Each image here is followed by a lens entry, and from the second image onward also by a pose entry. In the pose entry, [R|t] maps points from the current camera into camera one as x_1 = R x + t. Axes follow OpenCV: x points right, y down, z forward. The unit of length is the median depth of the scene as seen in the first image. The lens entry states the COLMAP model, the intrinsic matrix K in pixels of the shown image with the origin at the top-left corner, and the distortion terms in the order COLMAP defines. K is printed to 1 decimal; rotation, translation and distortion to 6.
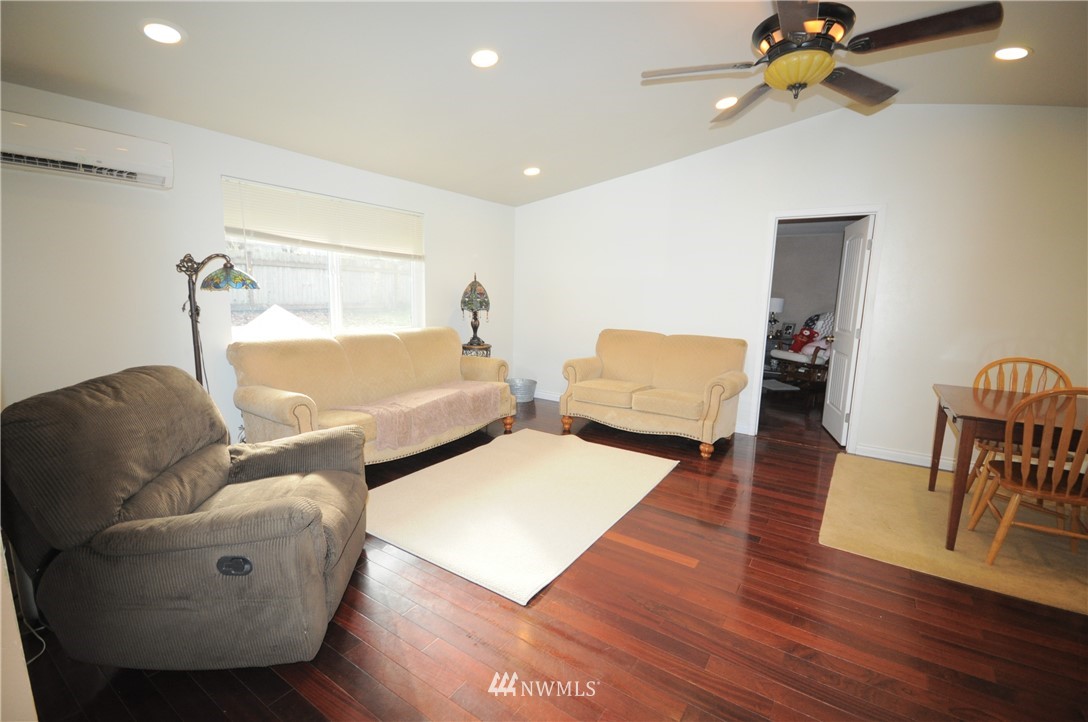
lens RADIAL K [[476.0, 0, 542.2], [0, 476.0, 364.0], [0, 0, 1]] dist [-0.002164, -0.002170]
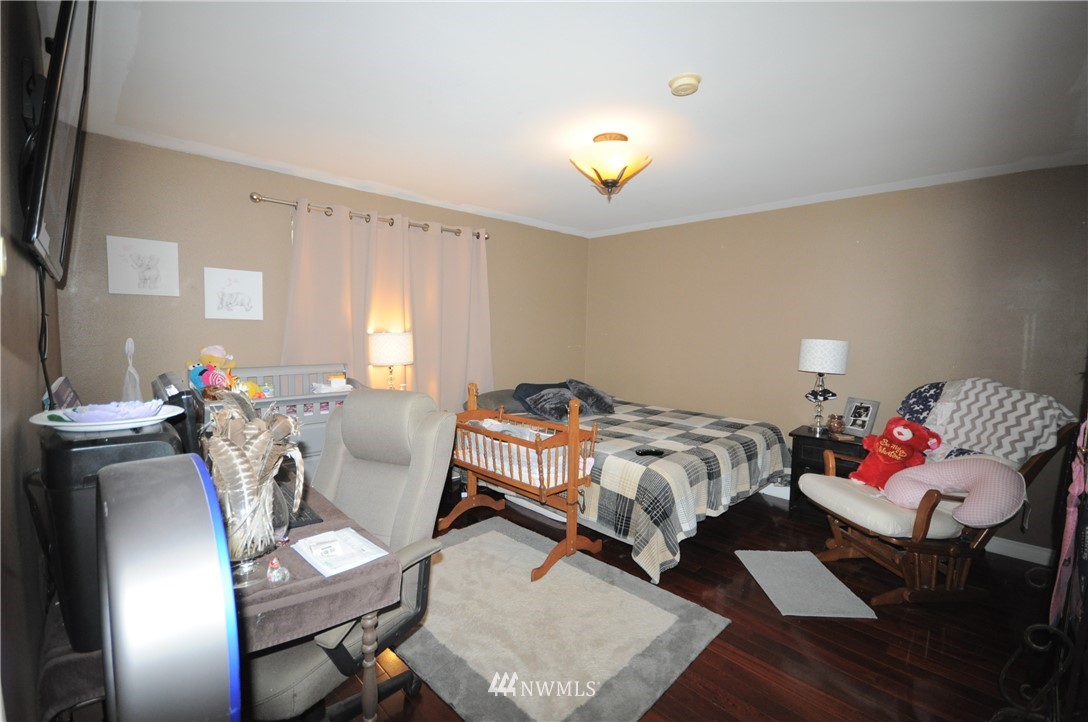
lens RADIAL K [[476.0, 0, 543.1], [0, 476.0, 361.6], [0, 0, 1]] dist [-0.002164, -0.002170]
pose [[0.977655, 0.004746, -0.210164, 0.358082], [-0.022964, 0.996173, -0.084330, -0.083416], [0.208960, 0.087272, 0.974022, 0.574579]]
